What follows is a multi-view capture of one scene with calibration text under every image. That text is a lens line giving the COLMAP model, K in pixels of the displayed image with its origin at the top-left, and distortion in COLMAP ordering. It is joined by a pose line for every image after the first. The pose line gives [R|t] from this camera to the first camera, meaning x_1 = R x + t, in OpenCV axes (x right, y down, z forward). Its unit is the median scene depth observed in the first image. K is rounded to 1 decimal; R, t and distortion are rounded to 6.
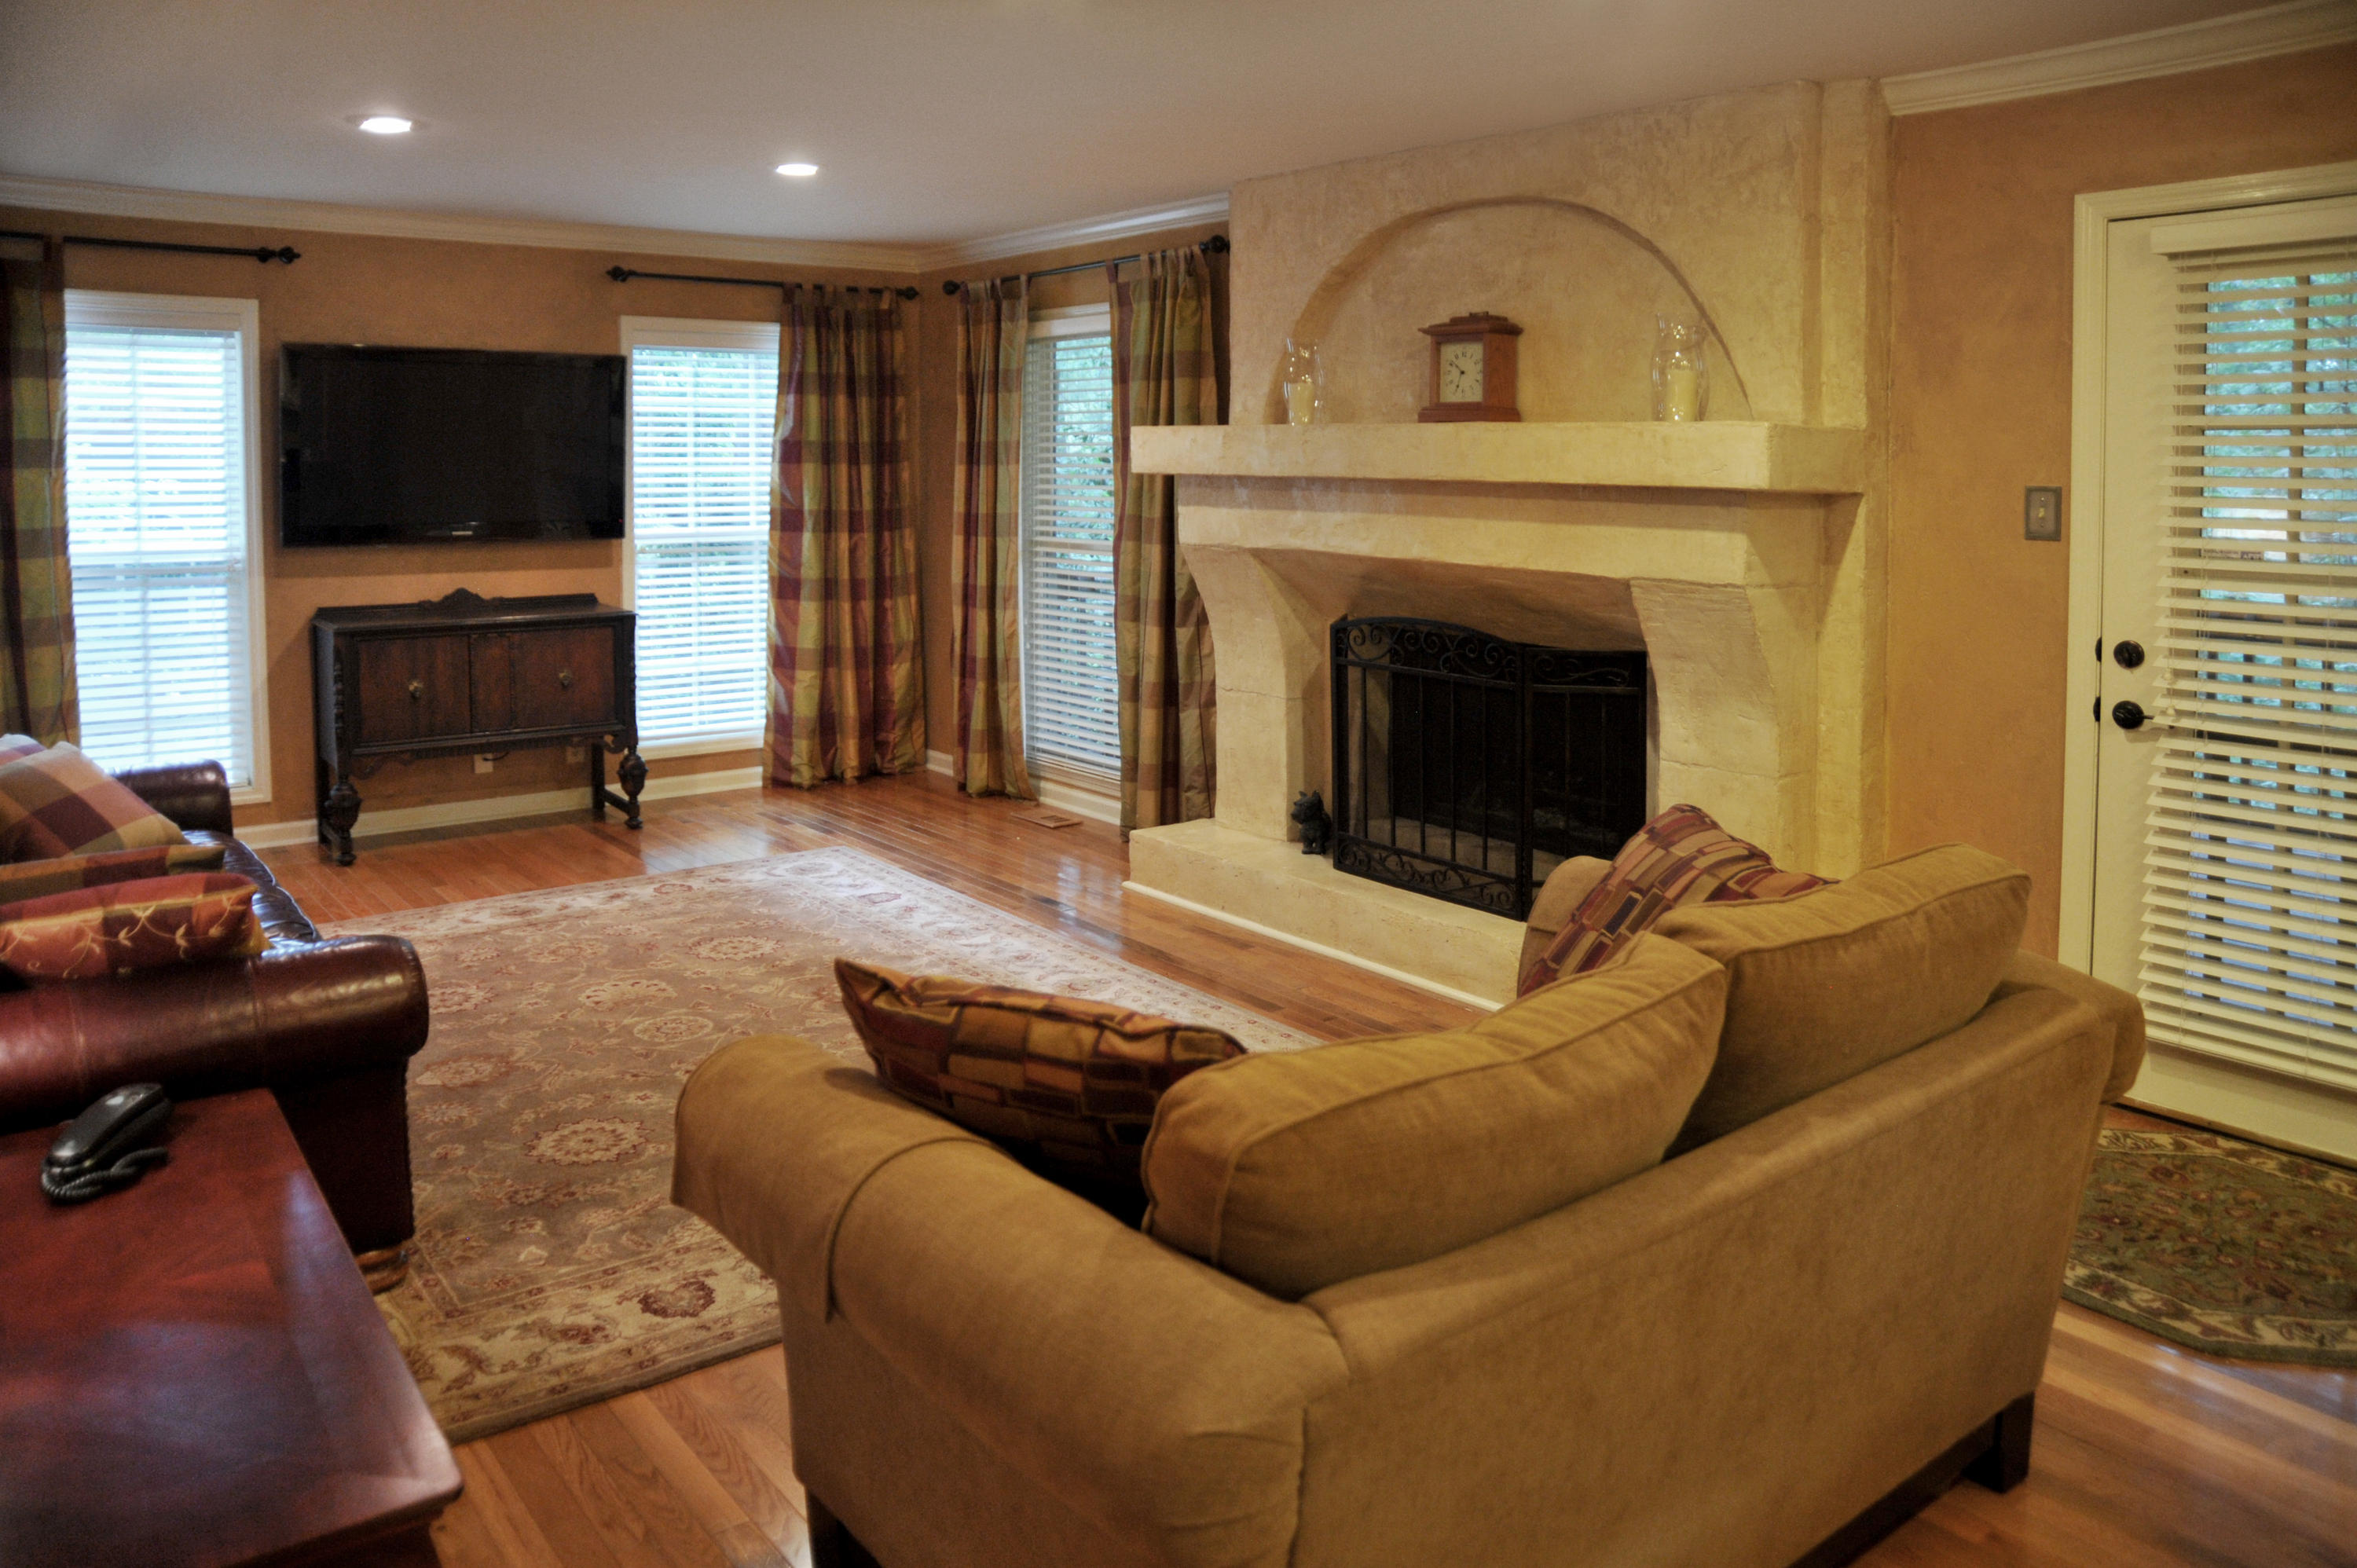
lens RADIAL K [[1631.9, 0, 1178.5], [0, 1631.9, 784.0], [0, 0, 1]] dist [-0.001408, -0.001659]
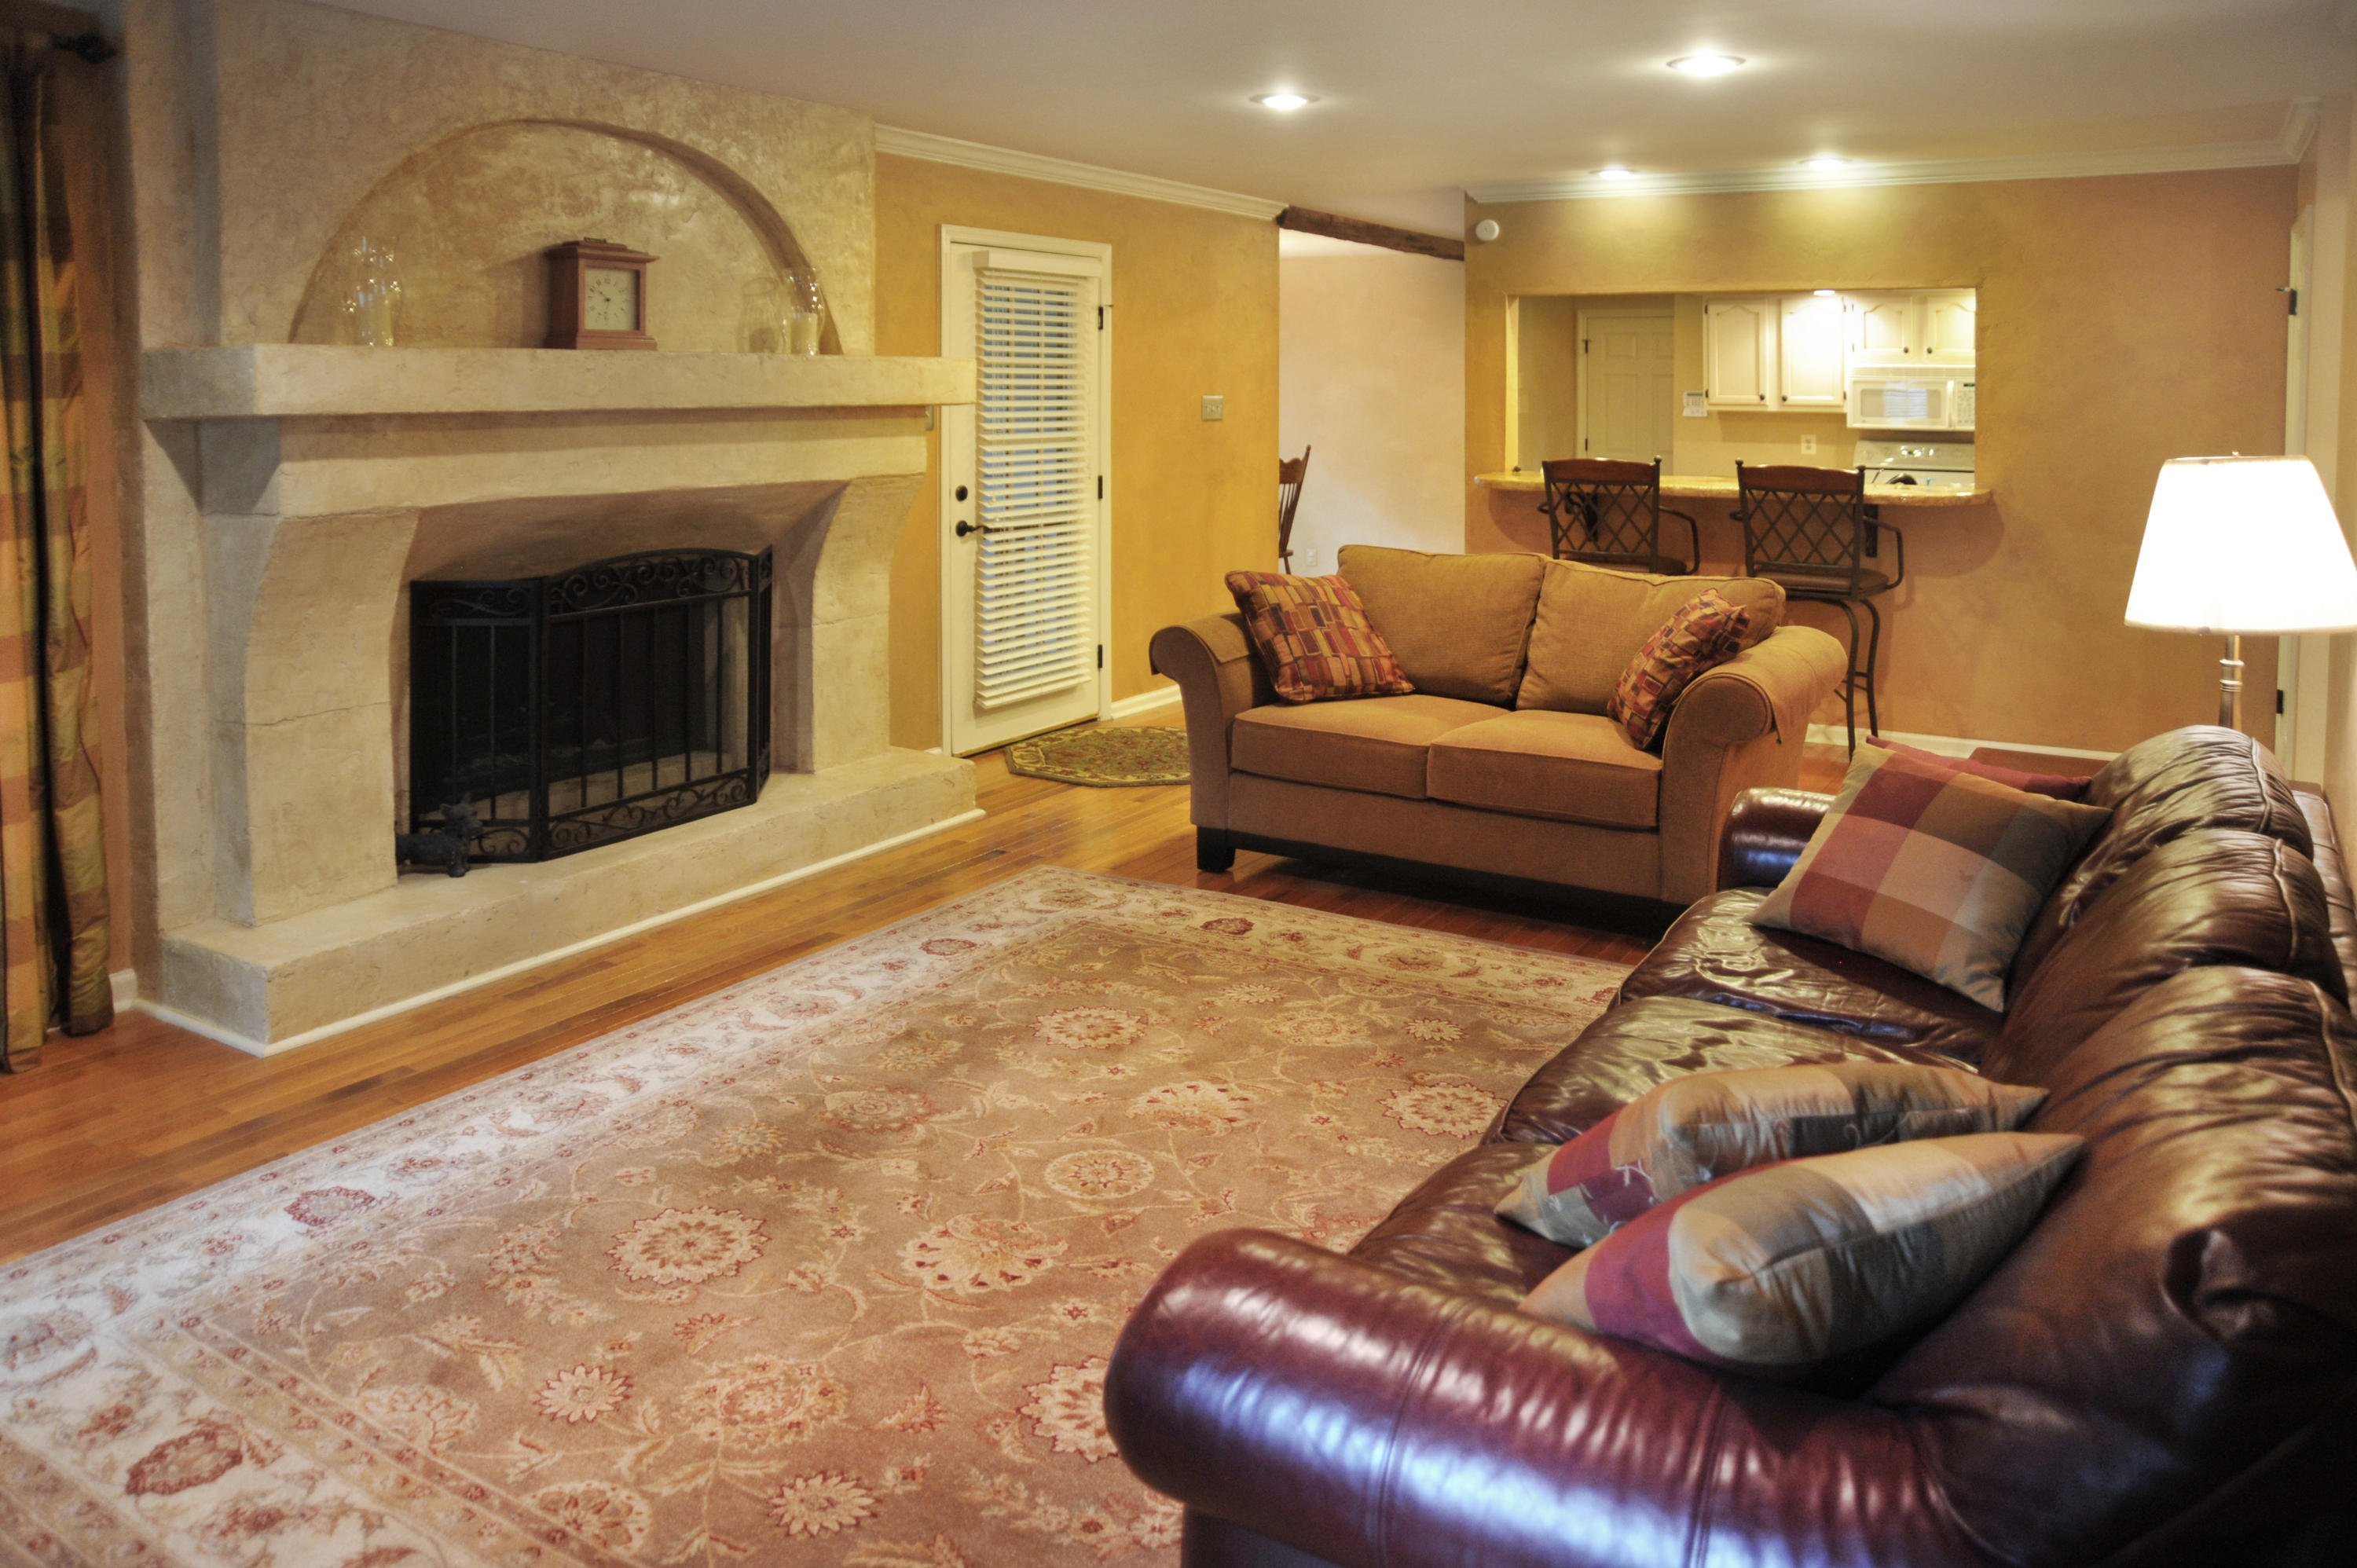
lens RADIAL K [[1724.4, 0, 1178.5], [0, 1724.4, 784.0], [0, 0, 1]] dist [-0.003040, -0.000704]
pose [[-0.338691, -0.222469, 0.914219, -0.941324], [0.185066, 0.936913, 0.296553, -0.219488], [-0.922518, 0.269631, -0.276152, 1.033373]]
